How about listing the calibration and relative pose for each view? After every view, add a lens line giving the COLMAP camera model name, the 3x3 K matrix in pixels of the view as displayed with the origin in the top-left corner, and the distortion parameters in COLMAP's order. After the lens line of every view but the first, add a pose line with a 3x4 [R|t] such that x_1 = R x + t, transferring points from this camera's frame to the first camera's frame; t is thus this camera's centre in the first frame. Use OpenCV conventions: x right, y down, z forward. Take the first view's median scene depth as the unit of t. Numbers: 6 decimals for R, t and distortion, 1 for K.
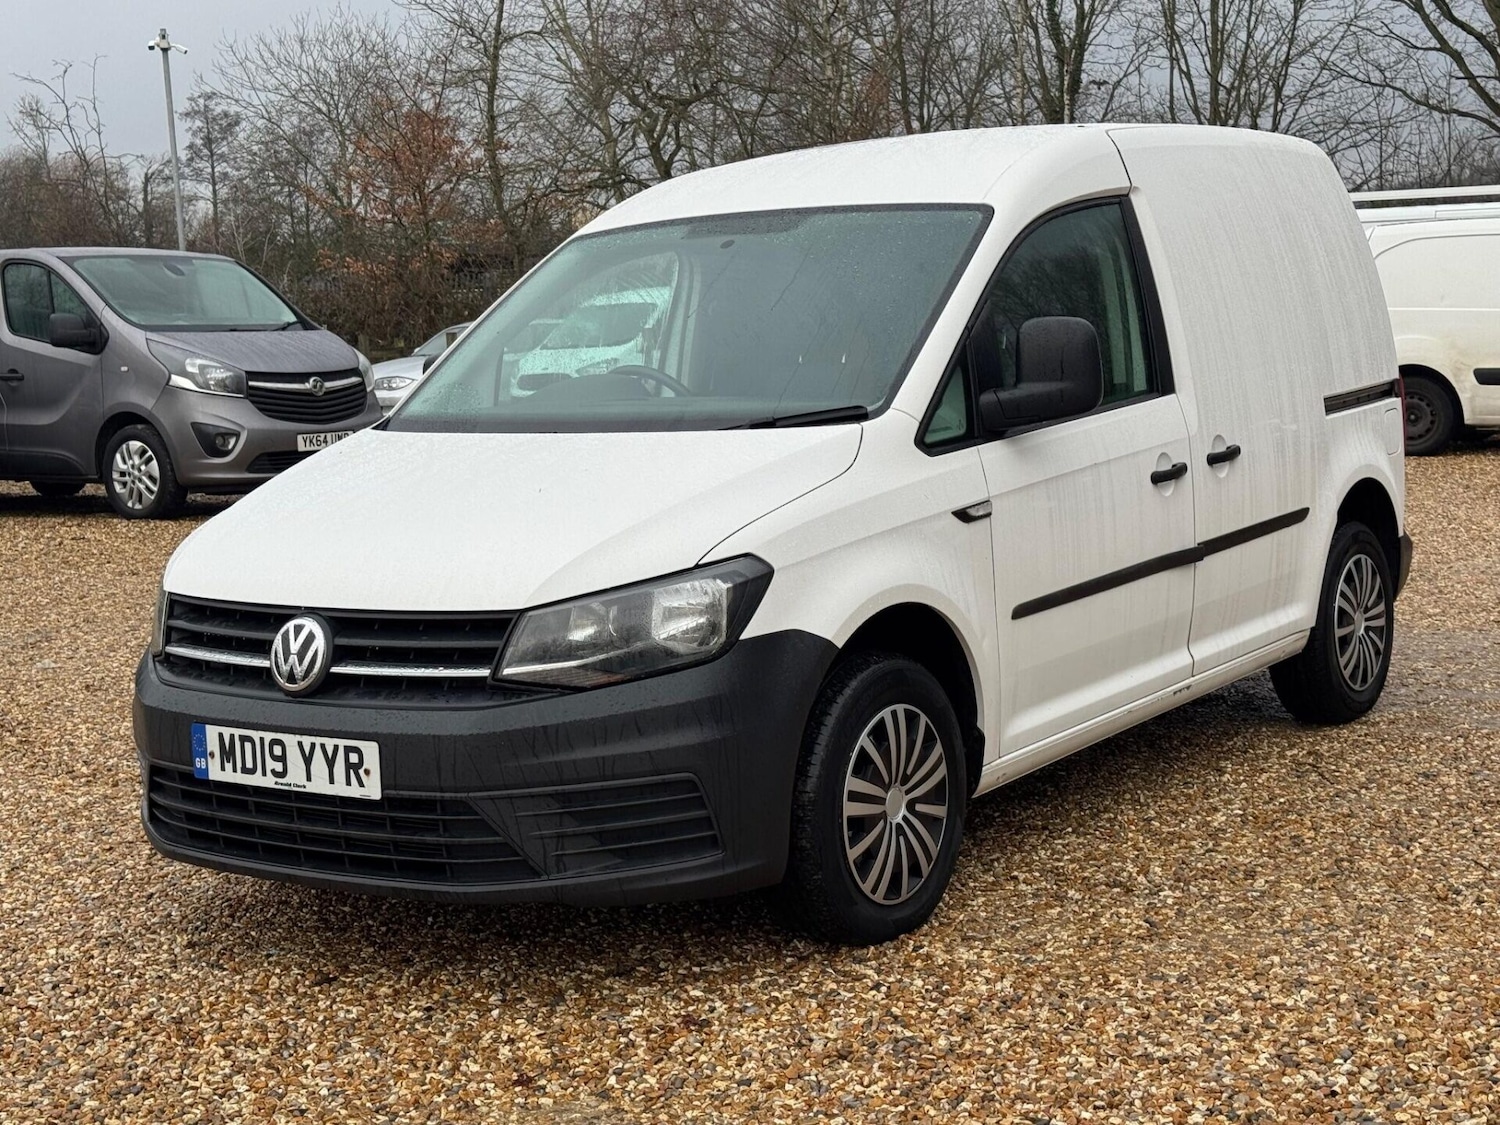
lens RADIAL K [[2232.5, 0, 749.4], [0, 2232.5, 566.1], [0, 0, 1]] dist [0.128137, 0.000000]
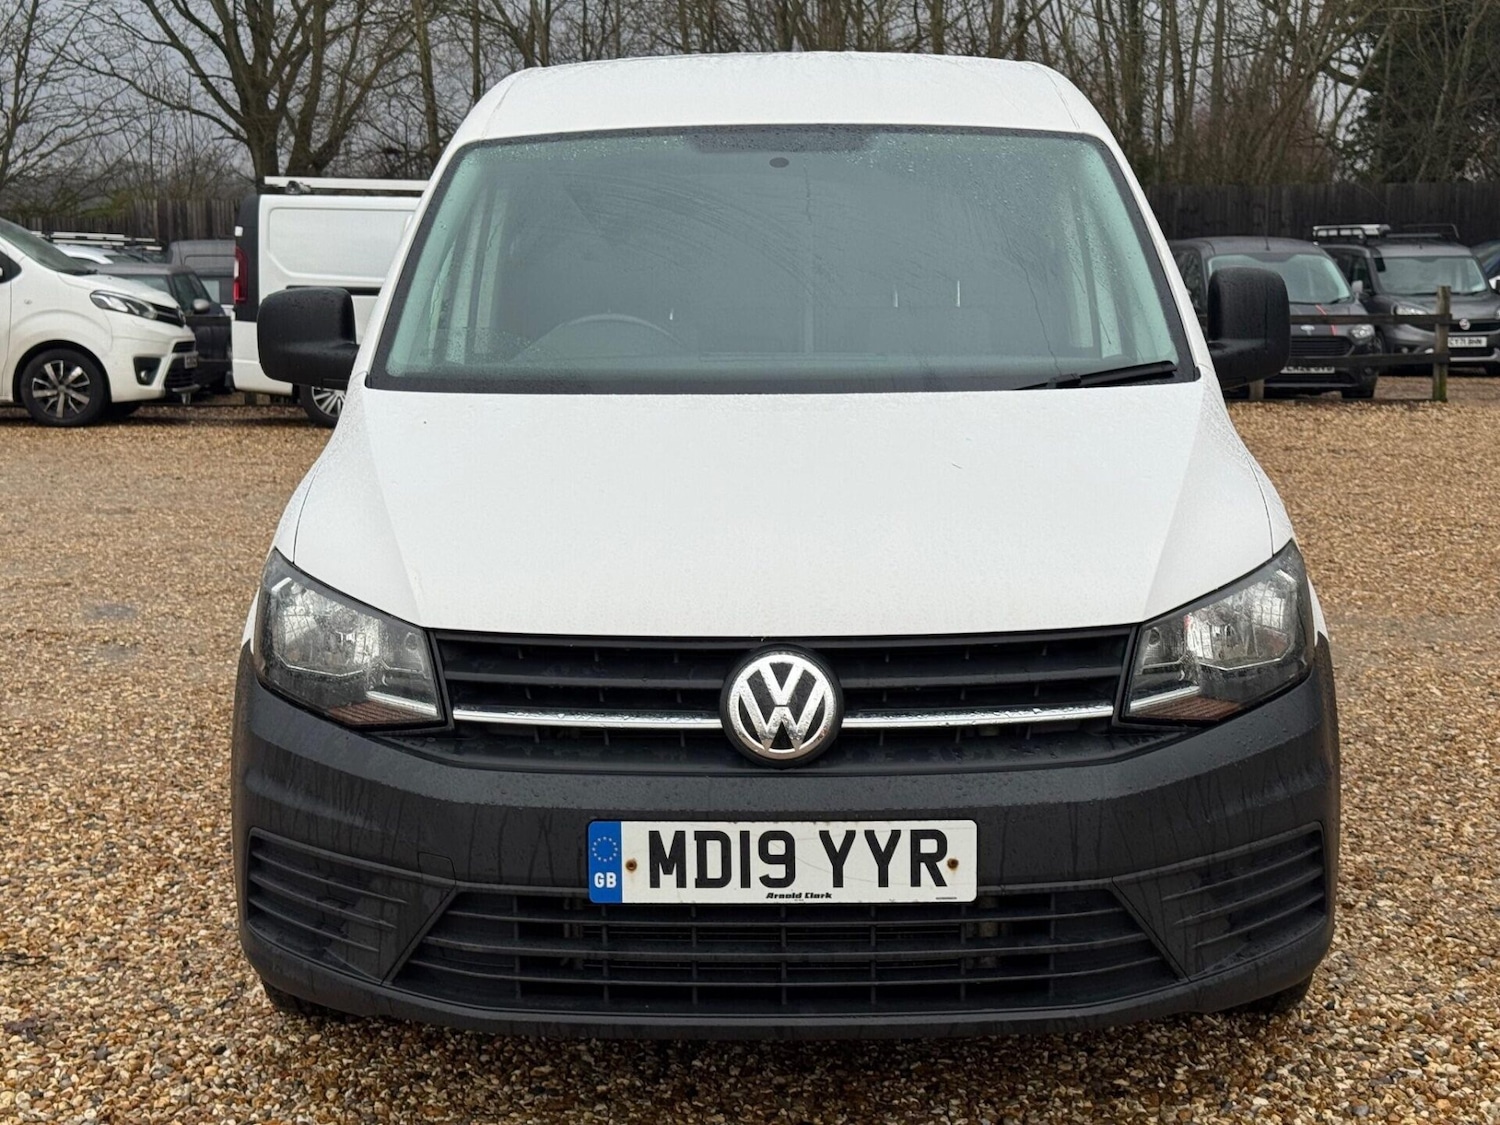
lens RADIAL K [[2232.5, 0, 762.8], [0, 2232.5, 566.5], [0, 0, 1]] dist [0.128137, 0.000000]
pose [[0.820098, -0.036441, 0.571062, -0.581683], [0.036580, 0.999268, 0.011233, -0.011096], [-0.571053, 0.011678, 0.820830, 0.427834]]
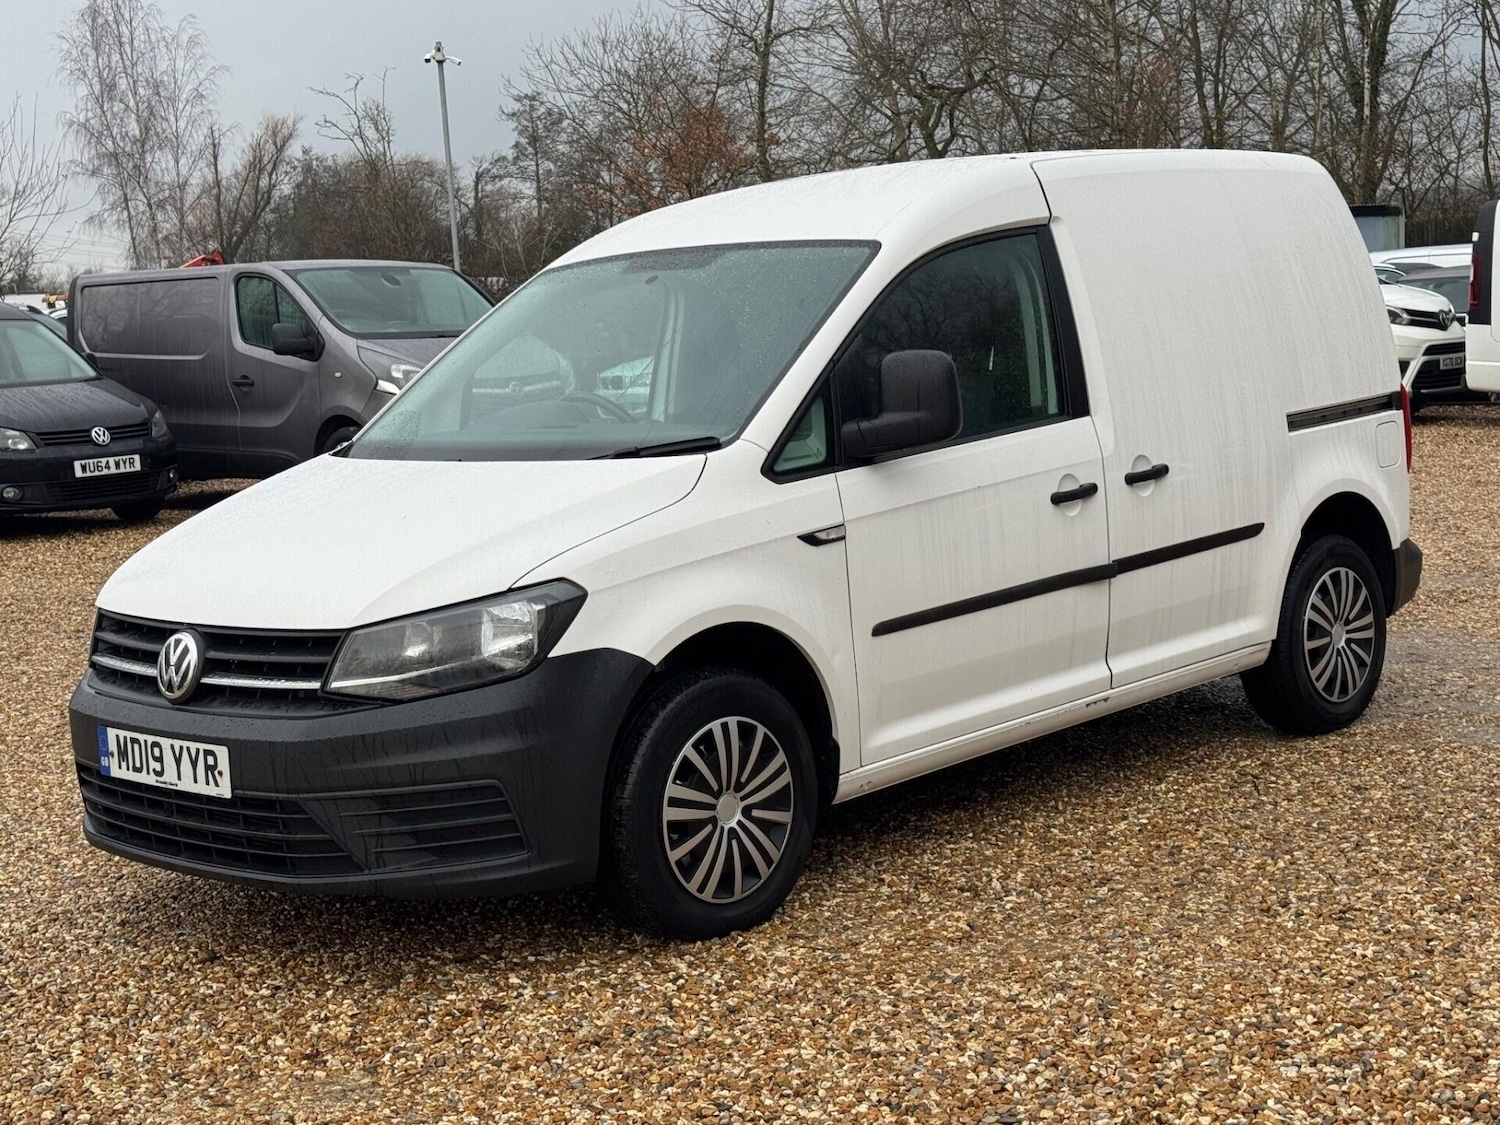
lens RADIAL K [[2232.5, 0, 742.4], [0, 2232.5, 563.2], [0, 0, 1]] dist [0.128137, 0.000000]
pose [[0.988397, 0.004239, -0.151832, 0.239237], [-0.003289, 0.999973, 0.006509, -0.019231], [0.151856, -0.005934, 0.988385, -0.059250]]
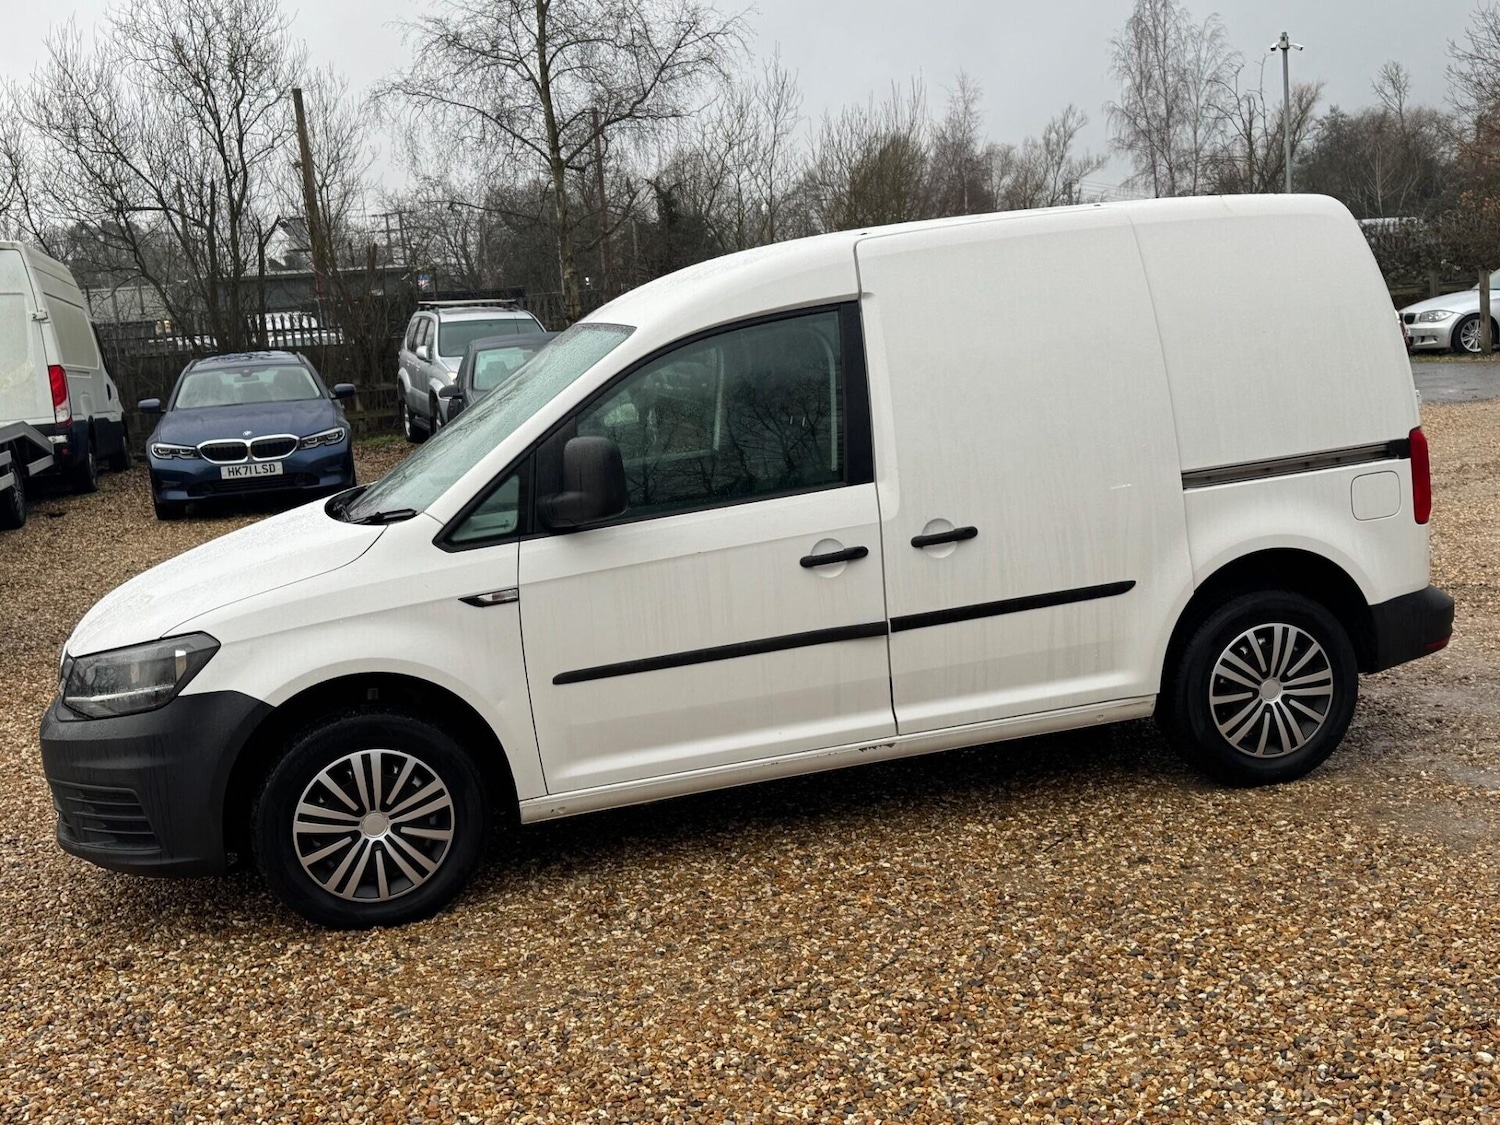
lens RADIAL K [[1696.8, 0, 745.1], [0, 1696.8, 559.7], [0, 0, 1]] dist [0.087675, 0.000000]
pose [[0.766703, 0.077677, -0.637285, 0.859016], [-0.027312, 0.995701, 0.088504, -0.141176], [0.641420, -0.050451, 0.765529, 0.402279]]
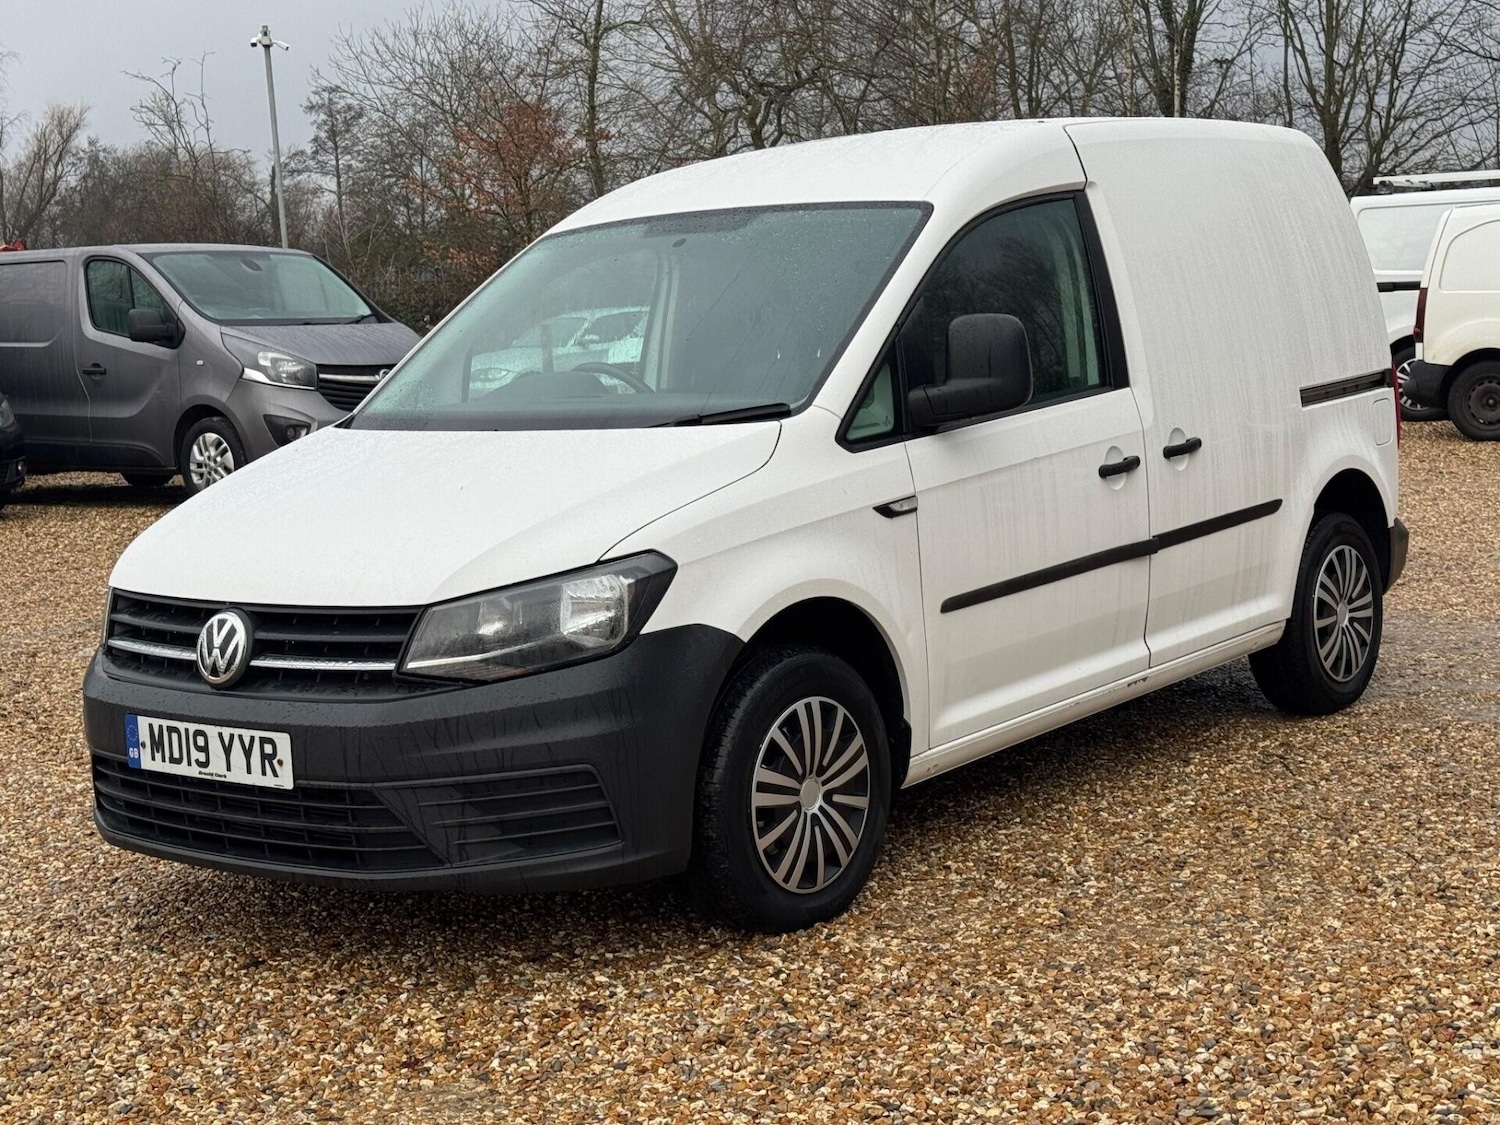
lens RADIAL K [[2232.5, 0, 750.6], [0, 2232.5, 568.0], [0, 0, 1]] dist [0.128137, 0.000000]
pose [[0.998387, -0.001290, -0.056752, 0.097842], [0.001709, 0.999972, 0.007340, -0.004441], [0.056741, -0.007425, 0.998361, -0.016870]]
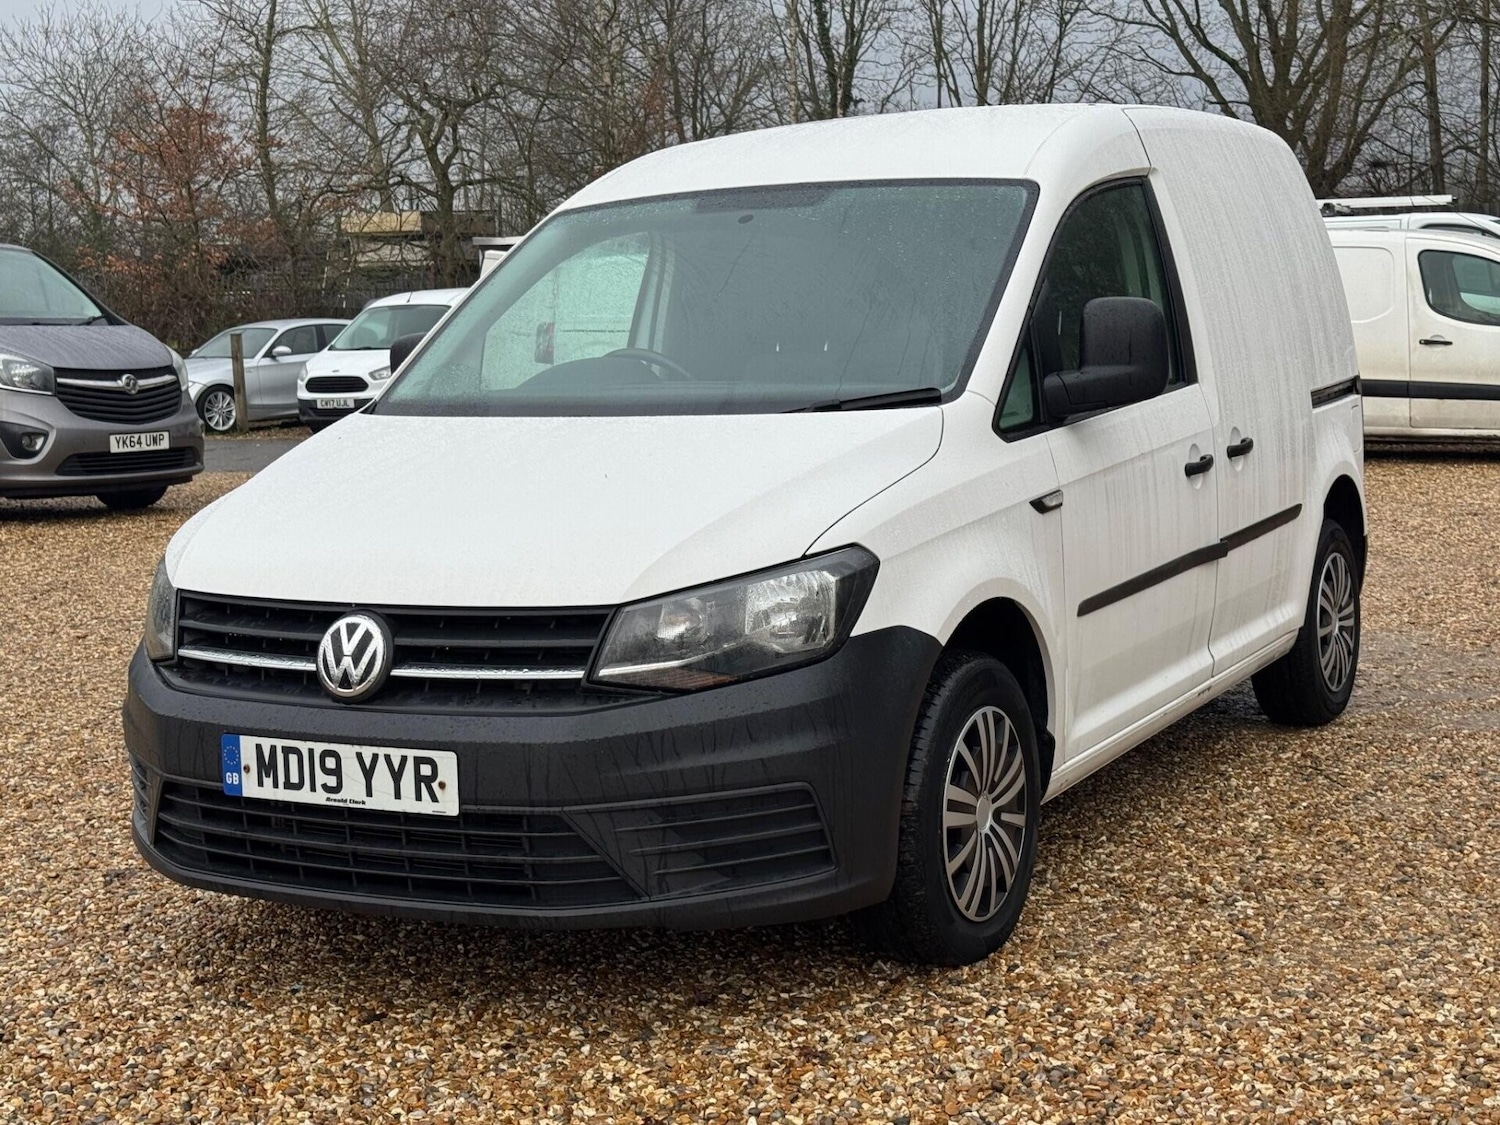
lens RADIAL K [[2232.5, 0, 755.2], [0, 2232.5, 565.2], [0, 0, 1]] dist [0.128137, 0.000000]
pose [[0.993112, -0.001371, 0.117164, -0.141910], [0.002109, 0.999979, -0.006177, 0.008570], [-0.117153, 0.006382, 0.993093, 0.084348]]
